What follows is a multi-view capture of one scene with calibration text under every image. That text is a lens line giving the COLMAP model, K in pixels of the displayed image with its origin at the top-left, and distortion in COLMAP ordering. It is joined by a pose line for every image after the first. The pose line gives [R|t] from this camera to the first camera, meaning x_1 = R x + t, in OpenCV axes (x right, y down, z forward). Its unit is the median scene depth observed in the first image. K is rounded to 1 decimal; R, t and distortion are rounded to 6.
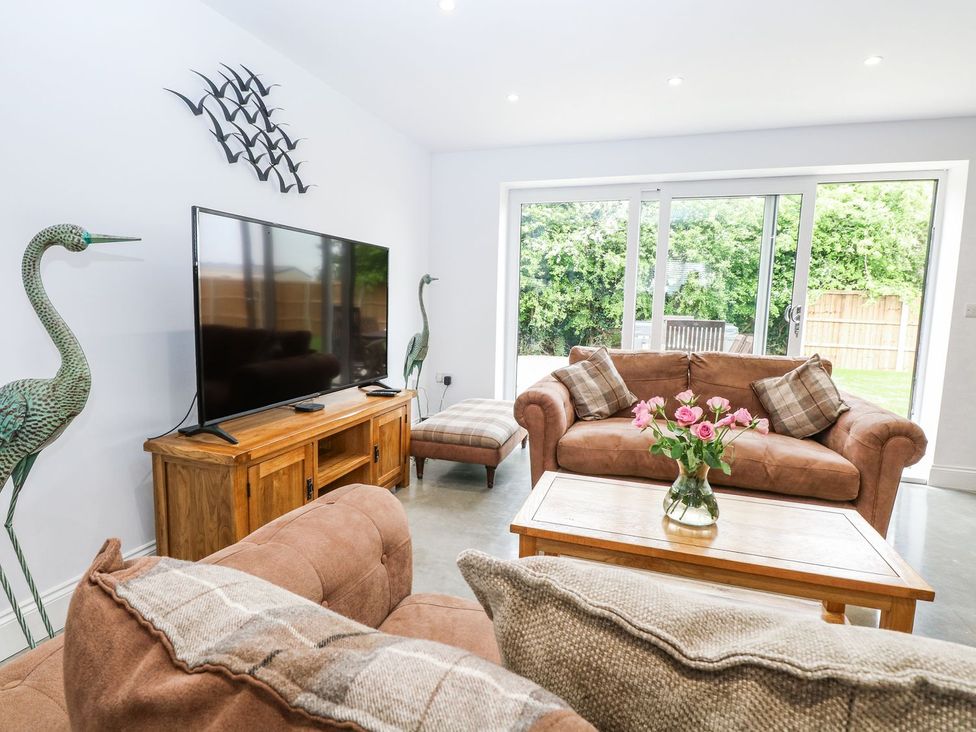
lens RADIAL K [[508.1, 0, 485.9], [0, 508.1, 356.9], [0, 0, 1]] dist [0.002830, -0.017560]
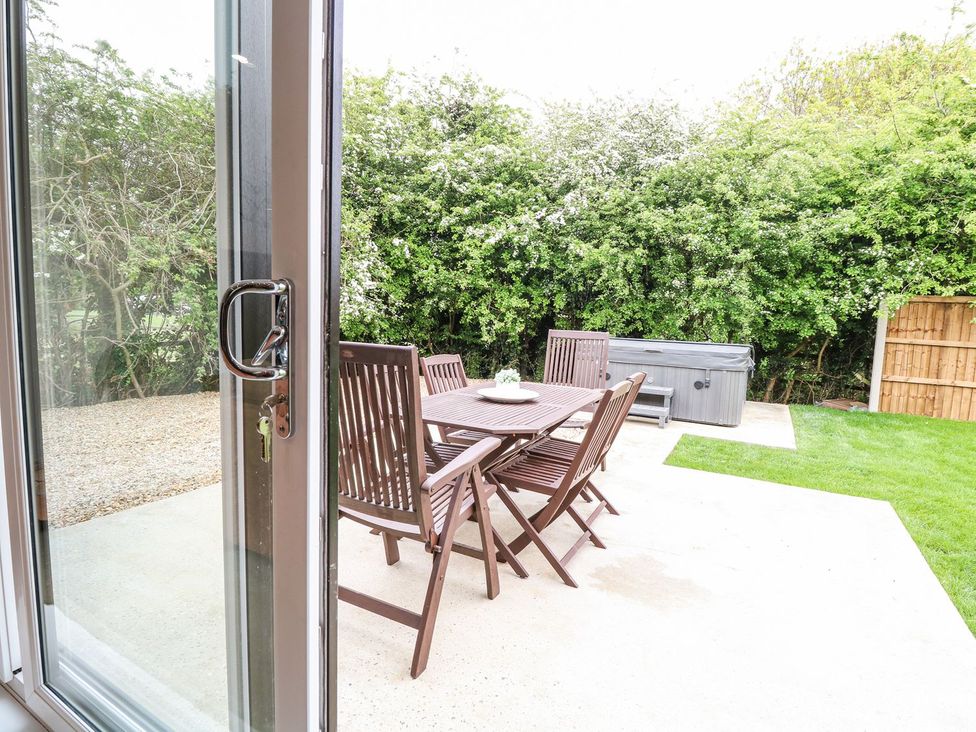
lens RADIAL K [[508.1, 0, 485.9], [0, 508.1, 356.9], [0, 0, 1]] dist [0.002830, -0.017560]
pose [[0.983999, 0.027972, -0.175964, 0.250237], [-0.031611, 0.999340, -0.017908, -0.025495], [0.175347, 0.023184, 0.984234, 0.278988]]
